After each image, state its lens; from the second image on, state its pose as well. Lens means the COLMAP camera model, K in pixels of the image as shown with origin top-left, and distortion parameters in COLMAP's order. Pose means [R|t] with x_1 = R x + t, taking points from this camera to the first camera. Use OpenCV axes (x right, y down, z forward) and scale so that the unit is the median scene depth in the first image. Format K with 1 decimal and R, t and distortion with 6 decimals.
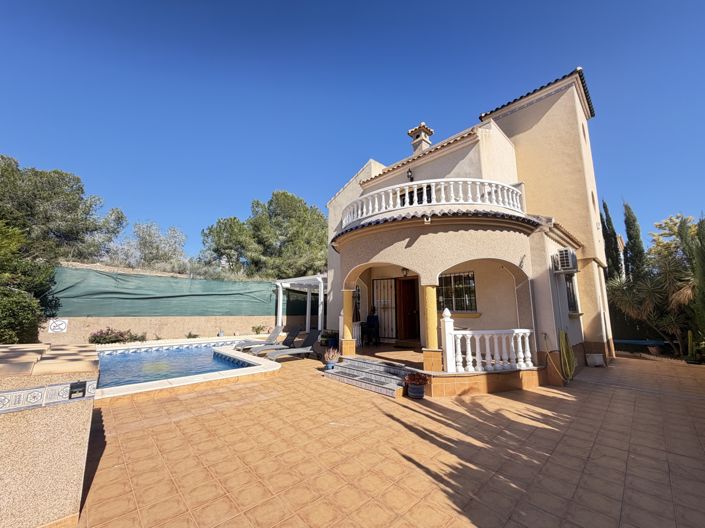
lens RADIAL K [[280.1, 0, 352.1], [0, 280.1, 264.2], [0, 0, 1]] dist [0.000822, -0.000063]
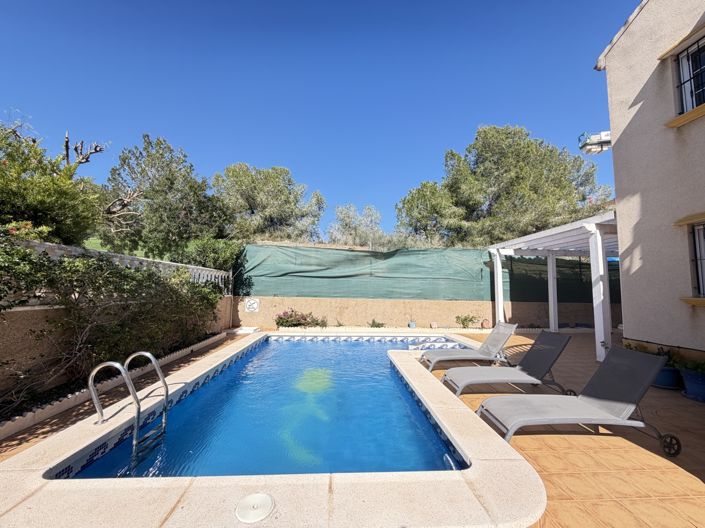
lens RADIAL K [[280.1, 0, 353.5], [0, 280.1, 265.9], [0, 0, 1]] dist [0.000822, -0.000063]
pose [[0.761258, -0.048213, -0.646654, -0.109645], [0.089654, 0.995480, 0.031323, 0.063211], [0.642221, -0.081820, 0.762140, 0.361921]]
